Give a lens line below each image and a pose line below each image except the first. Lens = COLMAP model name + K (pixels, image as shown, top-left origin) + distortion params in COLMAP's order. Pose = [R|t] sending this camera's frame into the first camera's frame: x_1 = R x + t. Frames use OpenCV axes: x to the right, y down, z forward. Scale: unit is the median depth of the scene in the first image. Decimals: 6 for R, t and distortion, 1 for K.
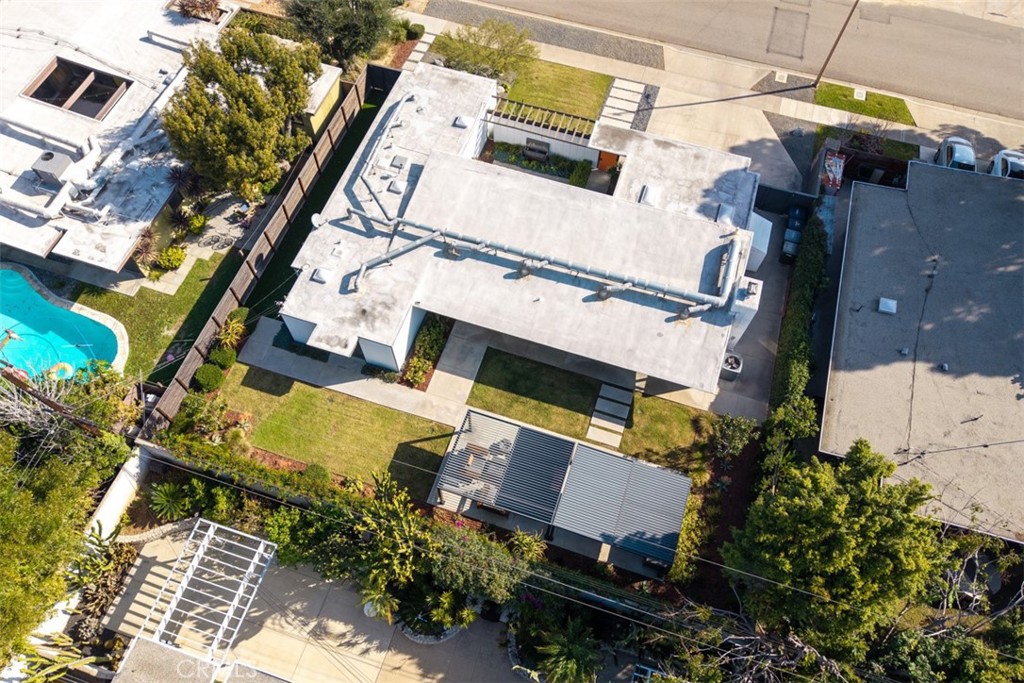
lens RADIAL K [[687.9, 0, 511.4], [0, 687.9, 366.4], [0, 0, 1]] dist [0.025727, 0.000574]
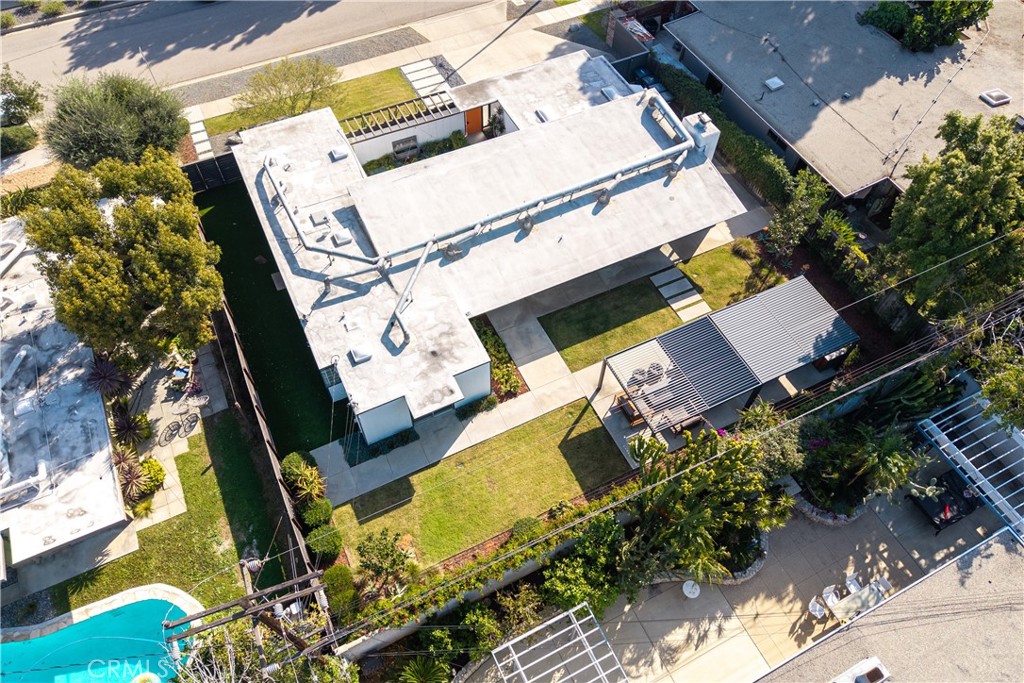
lens RADIAL K [[699.2, 0, 512.0], [0, 699.2, 341.5], [0, 0, 1]] dist [0.025106, -0.001747]
pose [[0.717254, -0.579554, 0.386864, -0.453206], [0.620668, 0.783725, 0.023353, -0.048593], [-0.316729, 0.223364, 0.921841, 0.156473]]
